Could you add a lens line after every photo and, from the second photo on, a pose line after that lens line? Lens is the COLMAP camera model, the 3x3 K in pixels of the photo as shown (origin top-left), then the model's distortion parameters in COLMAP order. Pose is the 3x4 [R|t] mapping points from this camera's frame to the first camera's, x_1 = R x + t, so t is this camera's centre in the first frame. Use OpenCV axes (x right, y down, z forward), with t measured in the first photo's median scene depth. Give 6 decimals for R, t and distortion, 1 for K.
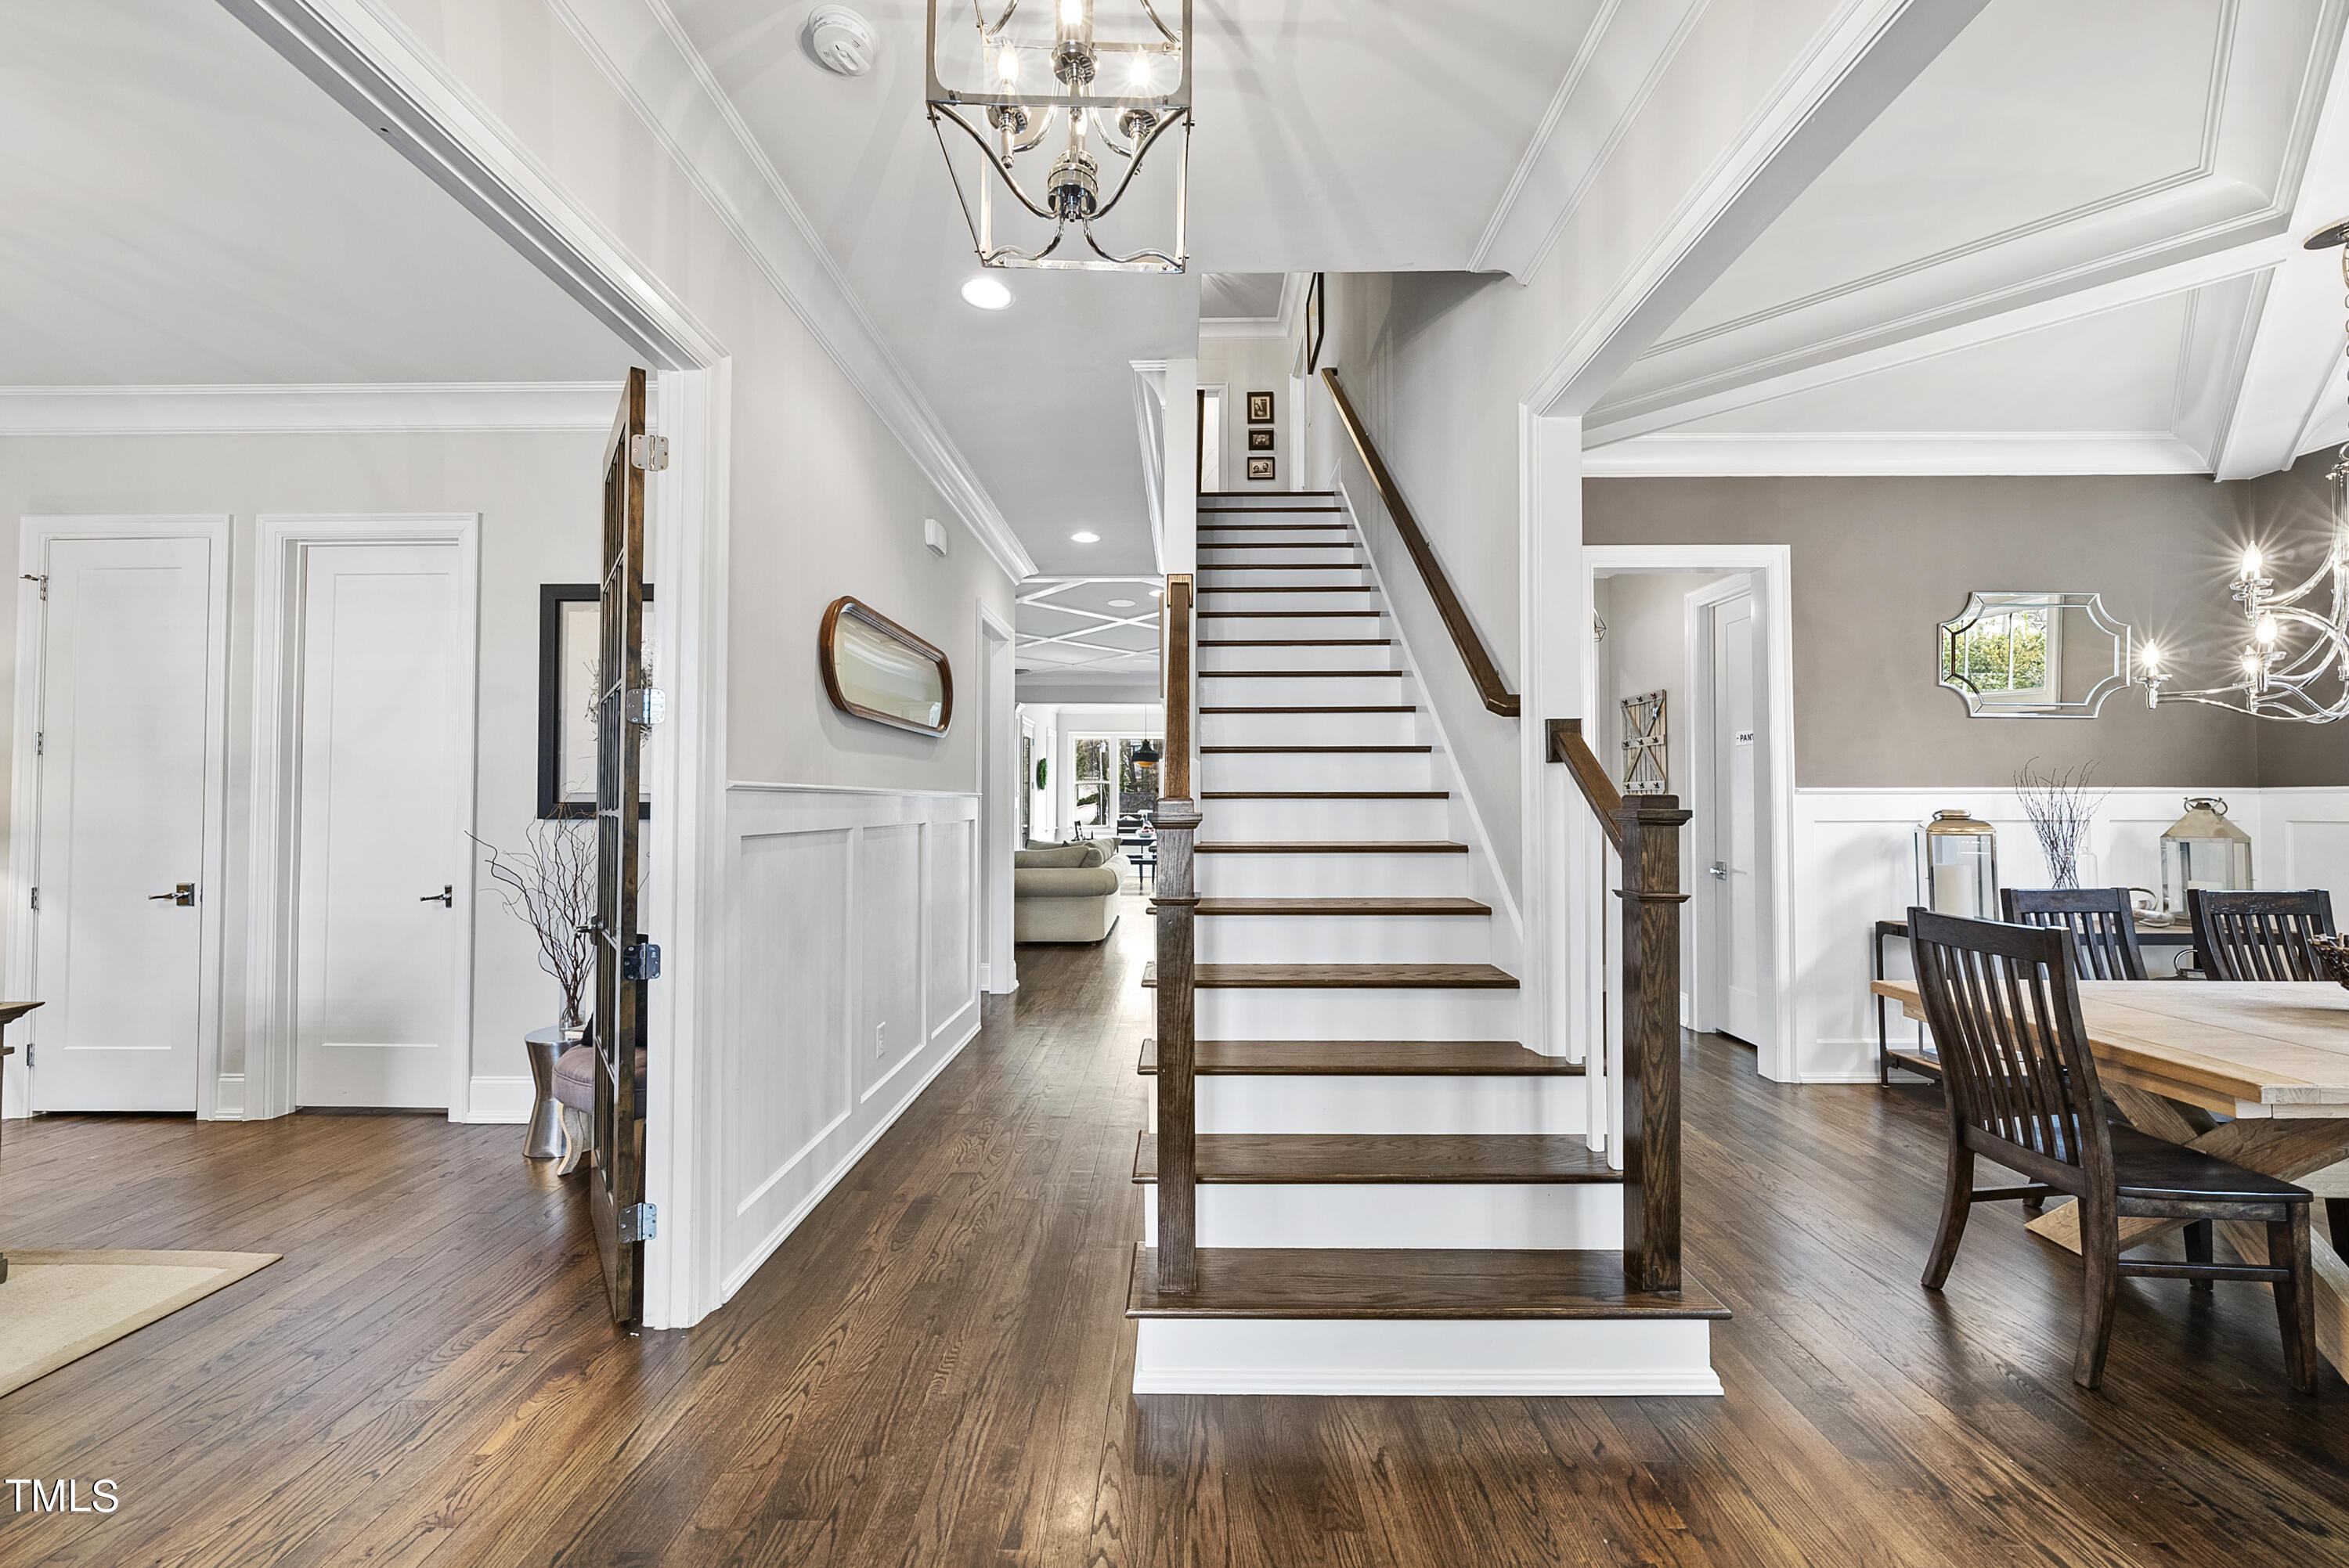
lens RADIAL K [[819.2, 0, 1192.8], [0, 819.2, 783.7], [0, 0, 1]] dist [-0.002635, 0.000290]
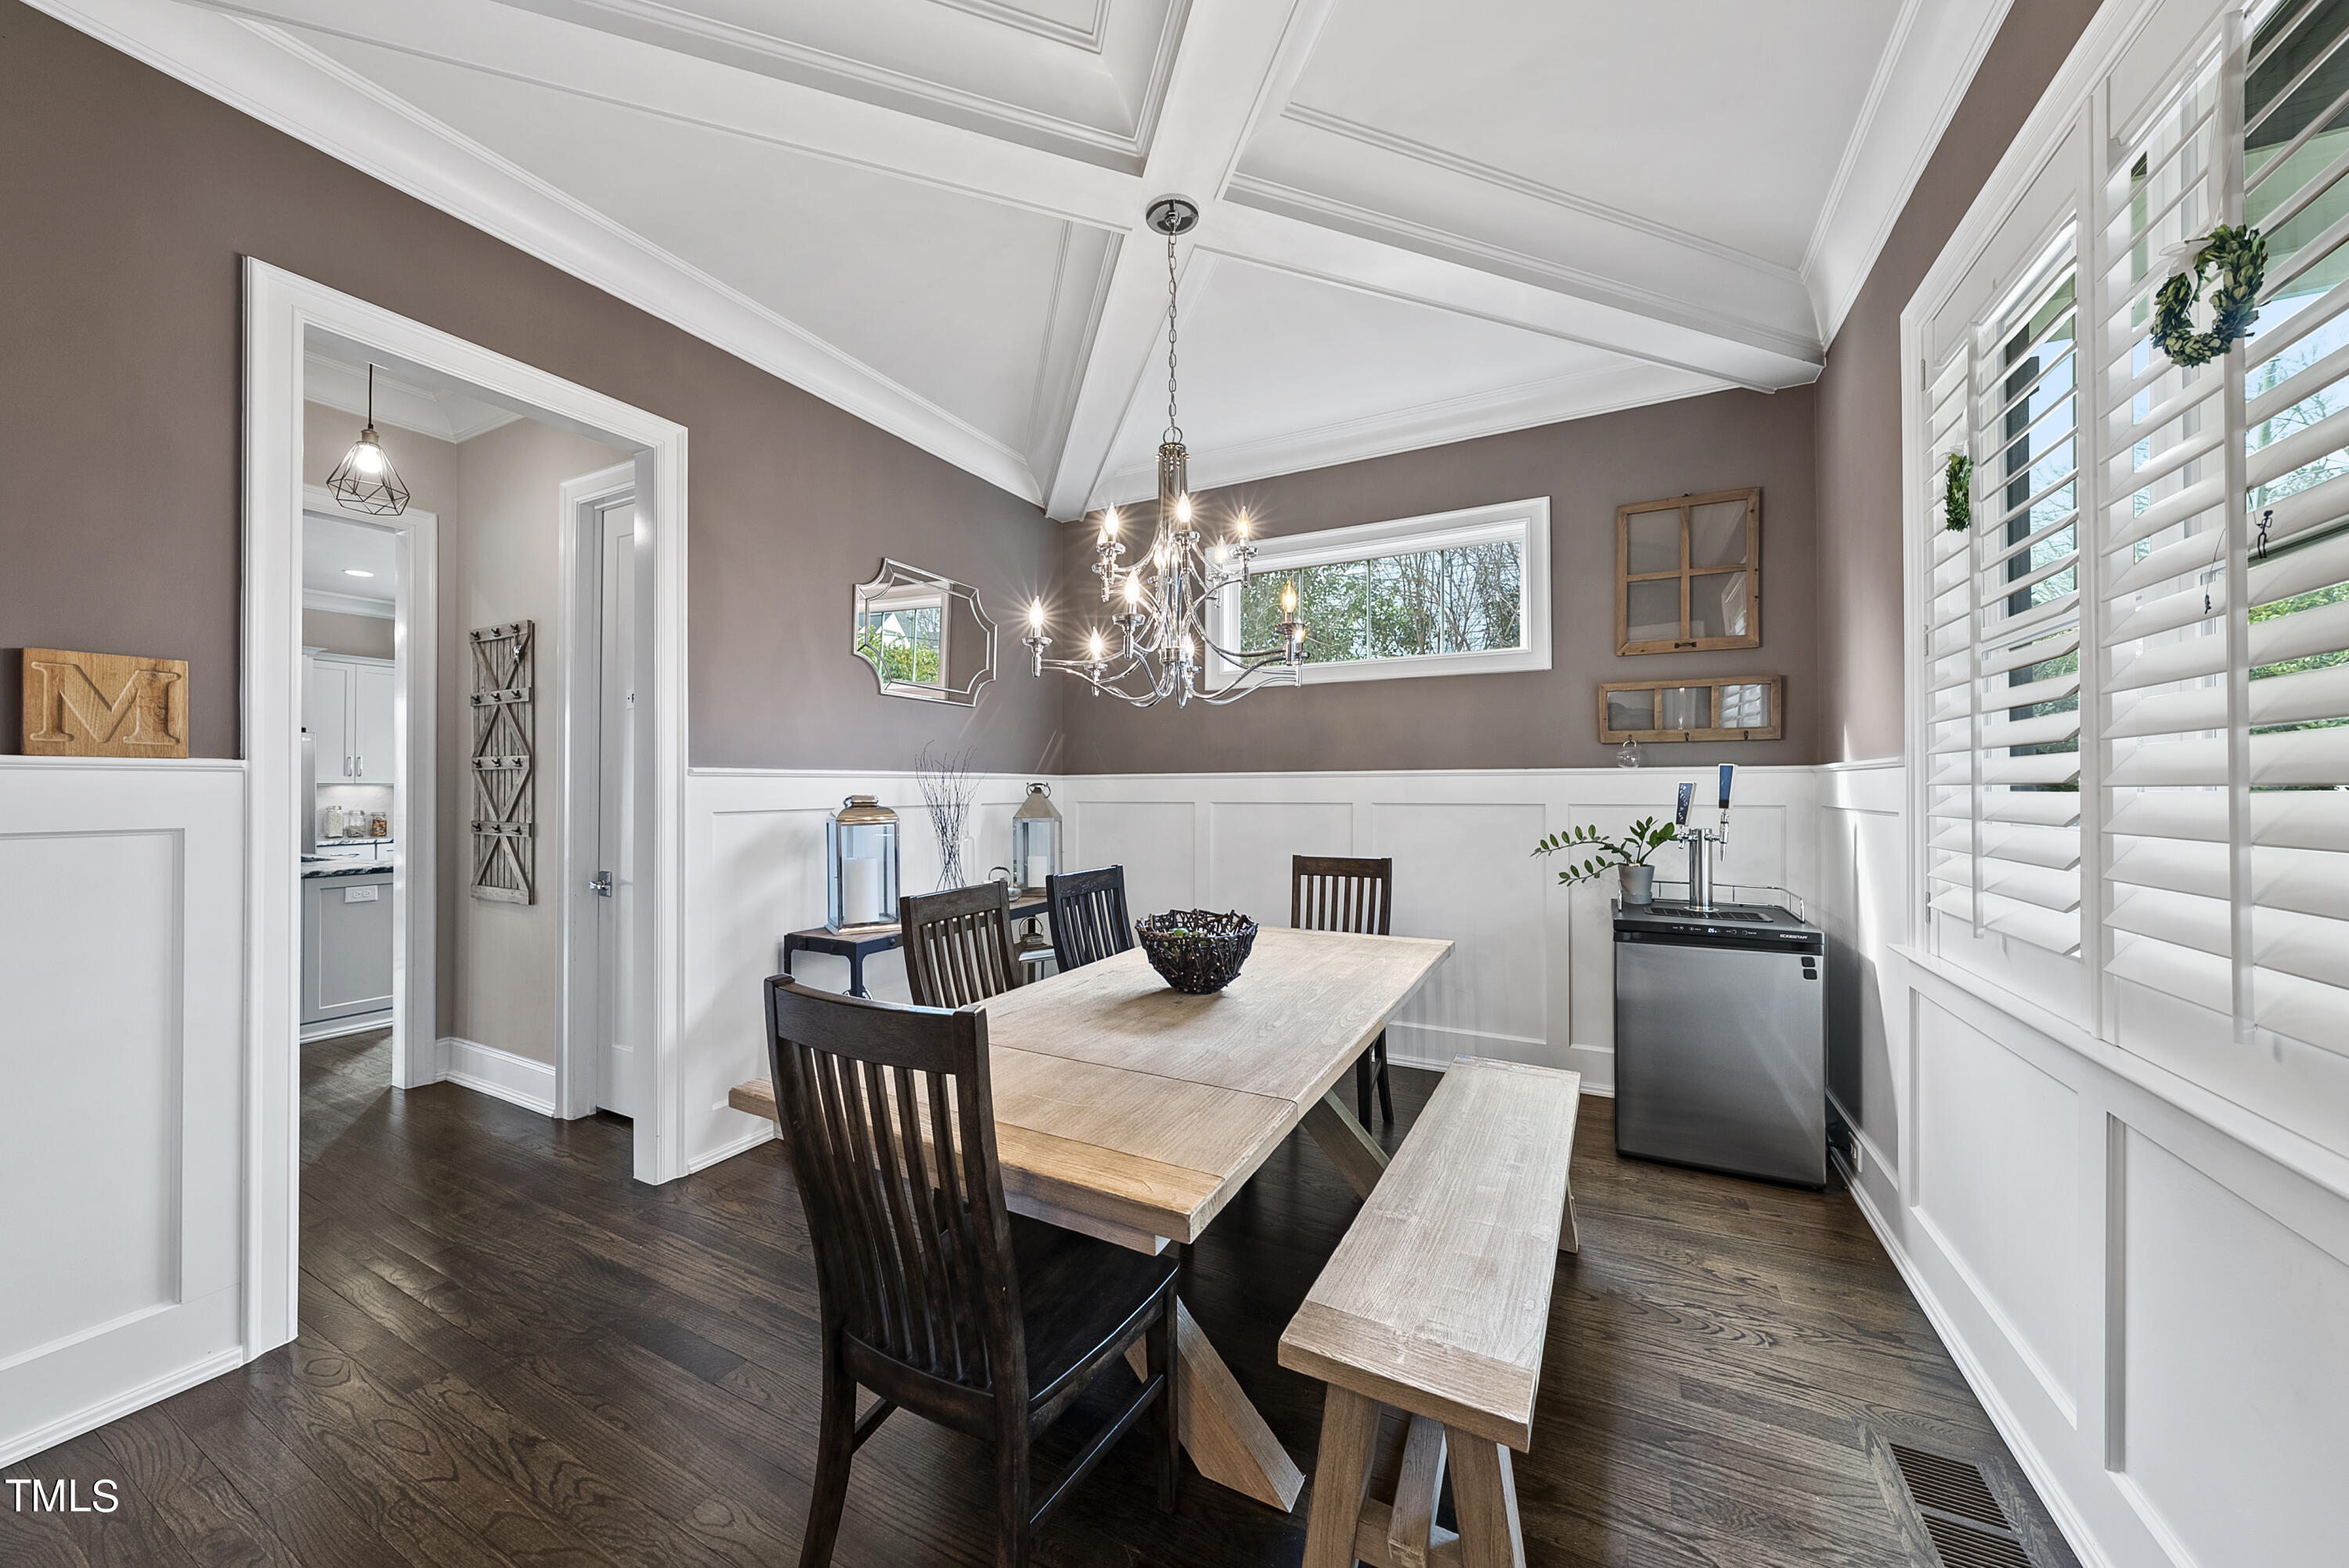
lens RADIAL K [[819.2, 0, 1183.1], [0, 819.2, 783.9], [0, 0, 1]] dist [-0.002635, 0.000290]
pose [[0.450208, 0.003002, 0.892919, 0.294414], [-0.018441, 0.999812, 0.005937, 0.007674], [-0.892733, -0.019140, 0.450179, 0.291945]]
